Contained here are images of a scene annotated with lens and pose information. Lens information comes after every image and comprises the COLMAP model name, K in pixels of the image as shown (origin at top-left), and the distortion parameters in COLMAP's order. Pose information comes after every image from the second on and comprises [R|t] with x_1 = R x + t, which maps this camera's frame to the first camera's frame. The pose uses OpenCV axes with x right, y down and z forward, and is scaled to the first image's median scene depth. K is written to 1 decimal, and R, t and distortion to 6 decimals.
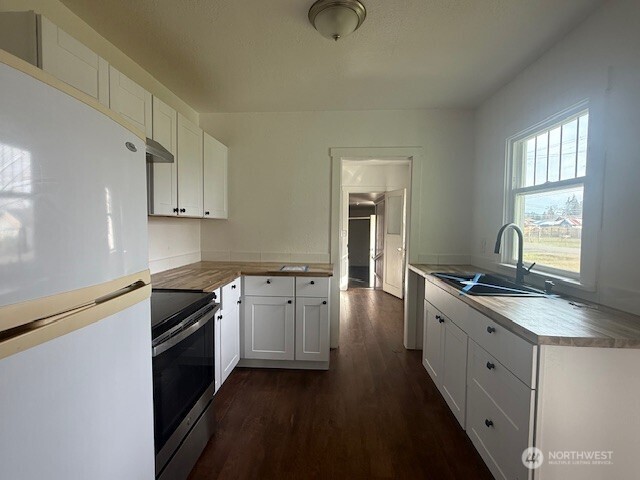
lens RADIAL K [[319.2, 0, 320.0], [0, 319.2, 240.0], [0, 0, 1]] dist [0.018411, 0.000299]
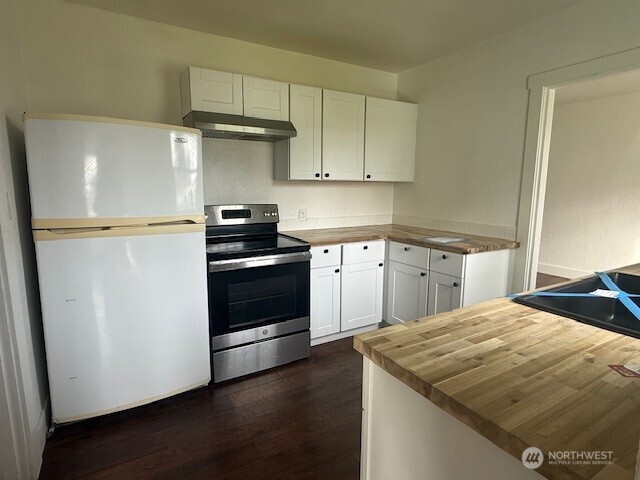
lens RADIAL K [[351.7, 0, 320.0], [0, 351.7, 240.0], [0, 0, 1]] dist [-0.000232, -0.000231]
pose [[0.552797, 0.117644, -0.824970, 0.542655], [-0.041412, 0.992640, 0.113805, -0.001775], [0.832286, -0.028747, 0.553600, 0.220068]]
